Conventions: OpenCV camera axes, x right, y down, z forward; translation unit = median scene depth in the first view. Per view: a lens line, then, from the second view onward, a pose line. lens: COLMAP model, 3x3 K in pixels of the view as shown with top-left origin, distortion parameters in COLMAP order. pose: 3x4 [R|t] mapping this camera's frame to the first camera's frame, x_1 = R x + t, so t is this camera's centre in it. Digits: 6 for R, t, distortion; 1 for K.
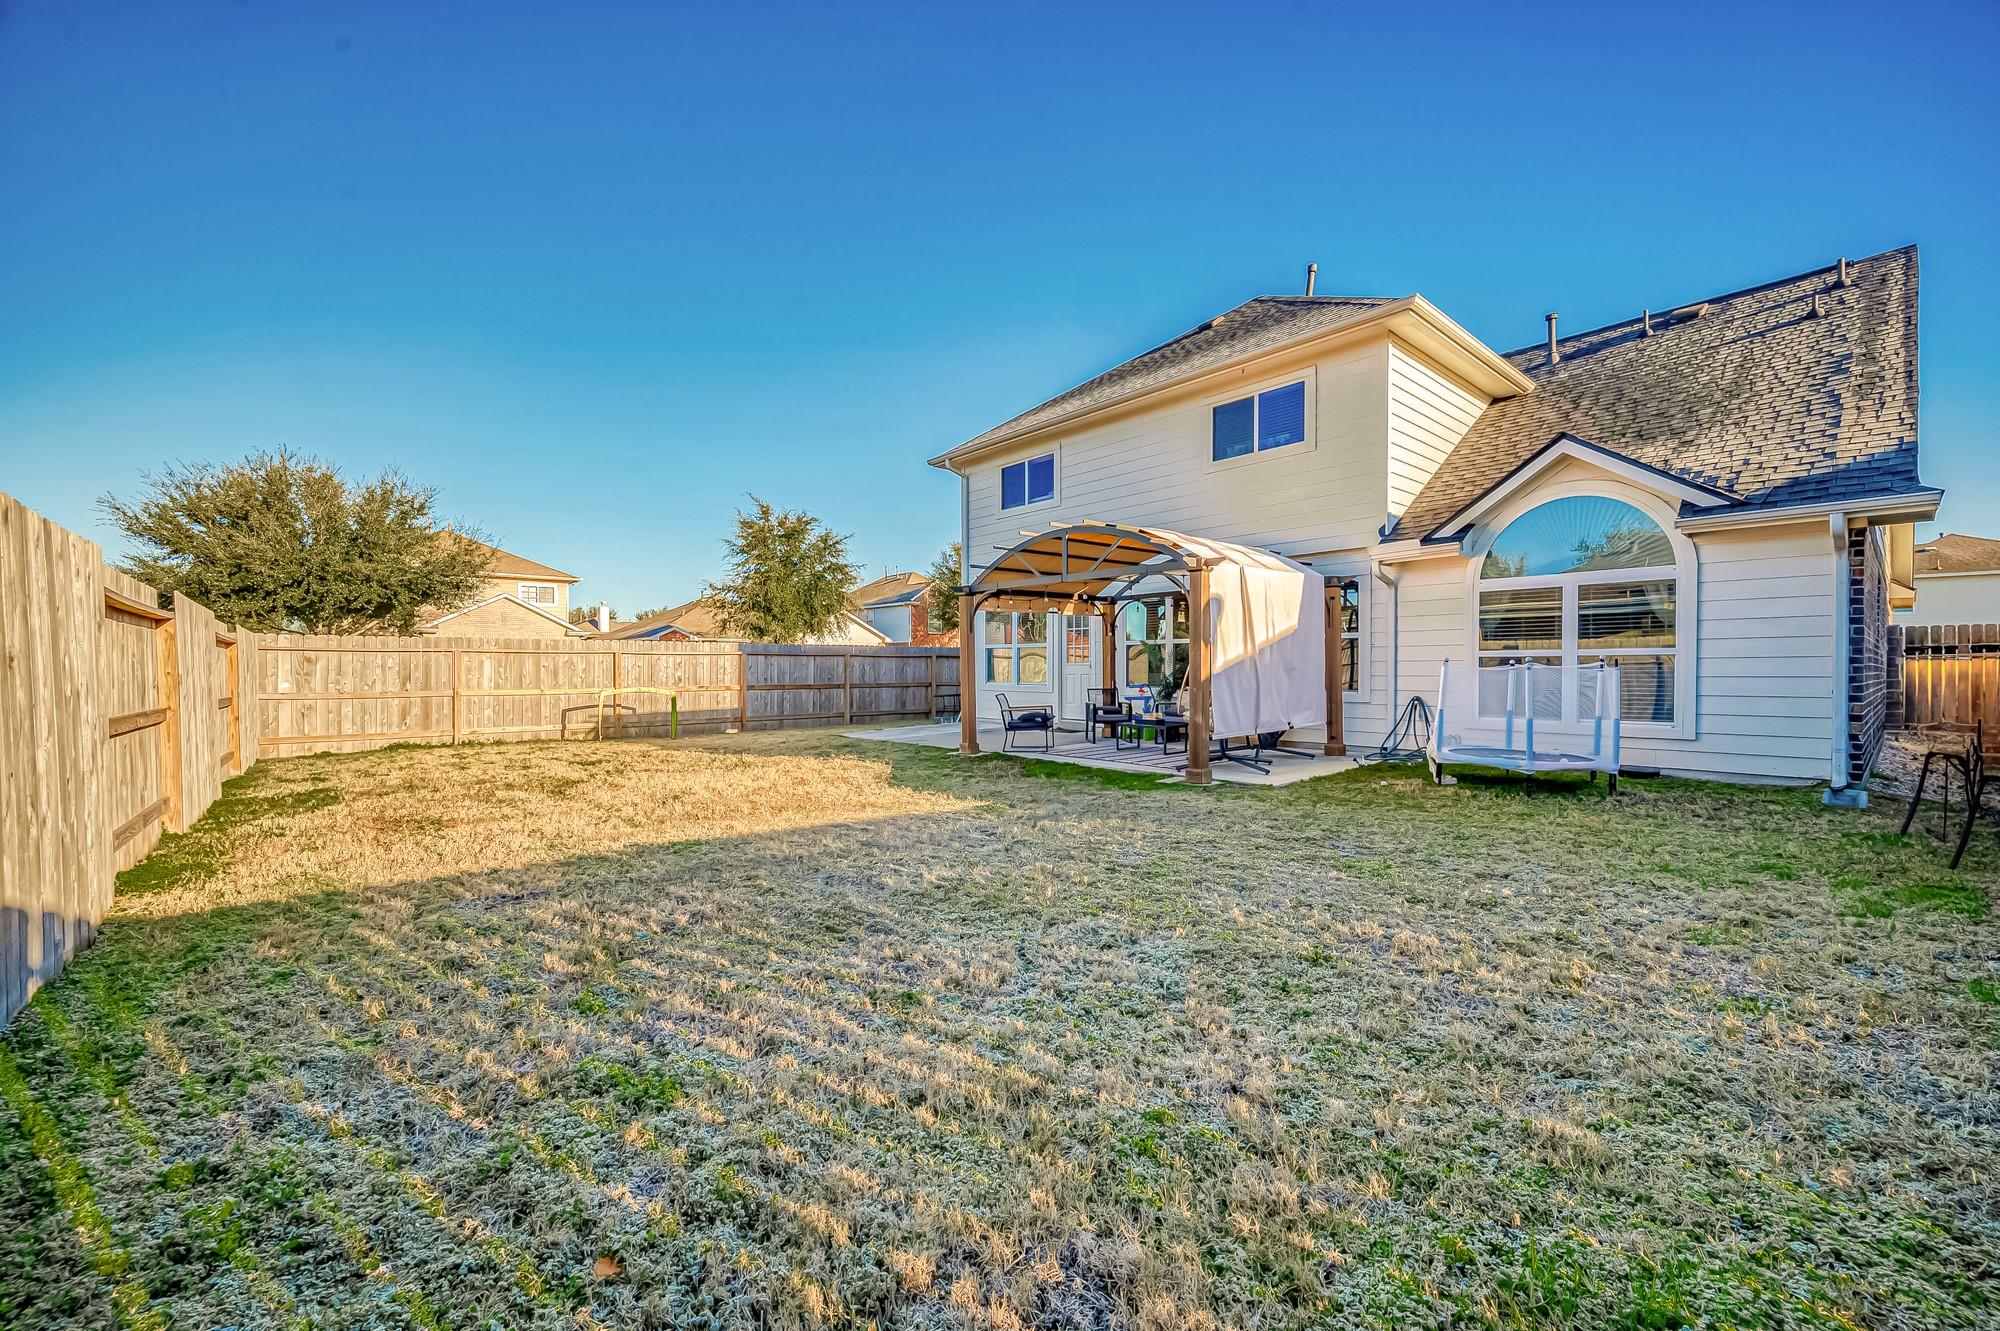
lens RADIAL K [[794.2, 0, 1000.4], [0, 794.2, 674.9], [0, 0, 1]] dist [-0.001478, 0.000317]
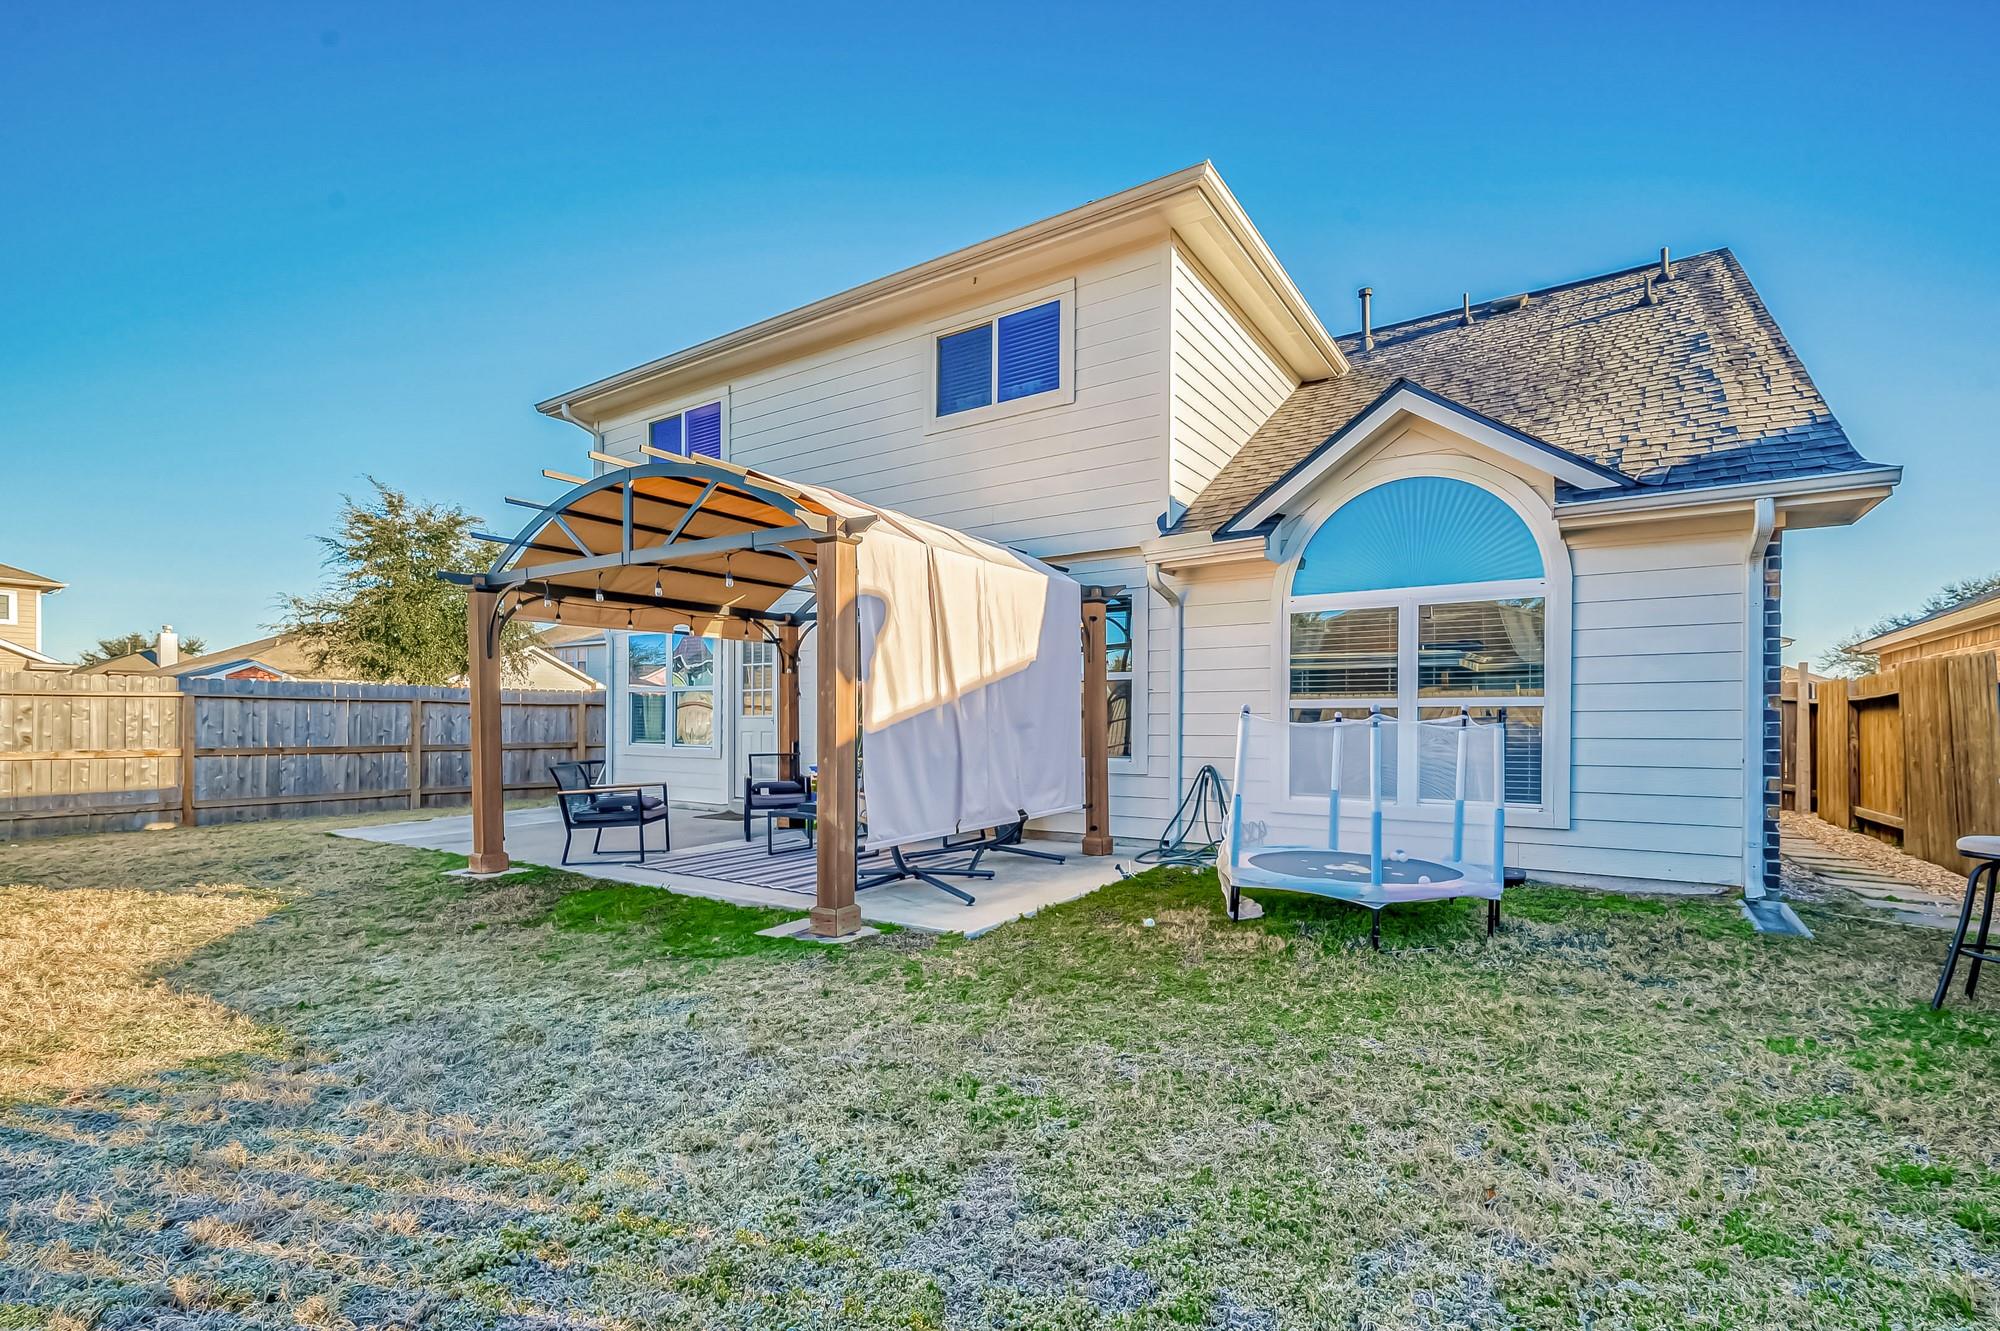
lens RADIAL K [[814.1, 0, 1038.8], [0, 814.1, 726.1], [0, 0, 1]] dist [-0.000003, 0.000034]
pose [[0.966826, 0.004476, 0.255396, 0.202426], [-0.002794, 0.999972, -0.006948, -0.001779], [-0.255420, 0.006004, 0.966812, 0.356280]]
